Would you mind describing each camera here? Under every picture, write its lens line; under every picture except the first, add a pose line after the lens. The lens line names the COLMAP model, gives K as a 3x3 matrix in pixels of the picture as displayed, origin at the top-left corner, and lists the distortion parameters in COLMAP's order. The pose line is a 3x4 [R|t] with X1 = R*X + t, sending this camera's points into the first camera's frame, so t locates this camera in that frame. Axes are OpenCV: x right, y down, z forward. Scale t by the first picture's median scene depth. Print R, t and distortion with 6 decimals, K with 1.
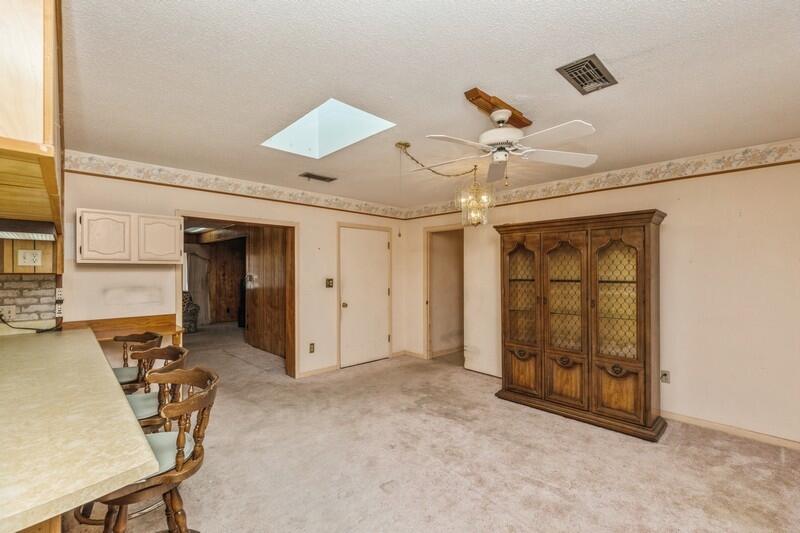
lens RADIAL K [[357.9, 0, 399.0], [0, 357.9, 270.9], [0, 0, 1]] dist [0.000475, 0.000164]
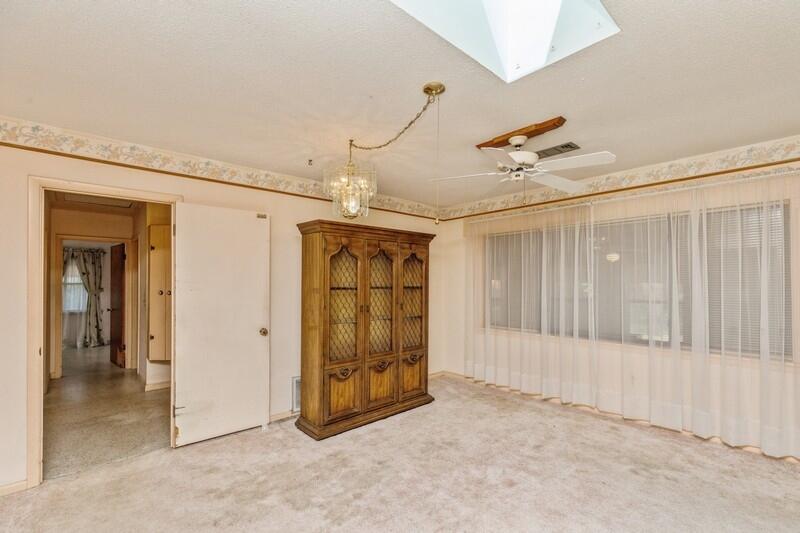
lens RADIAL K [[362.9, 0, 400.6], [0, 362.9, 279.7], [0, 0, 1]] dist [0.001677, 0.000814]
pose [[0.003465, 0.002610, 0.999991, -0.564987], [-0.003517, 0.999990, -0.002598, 0.006794], [-0.999988, -0.003508, 0.003474, 0.904822]]
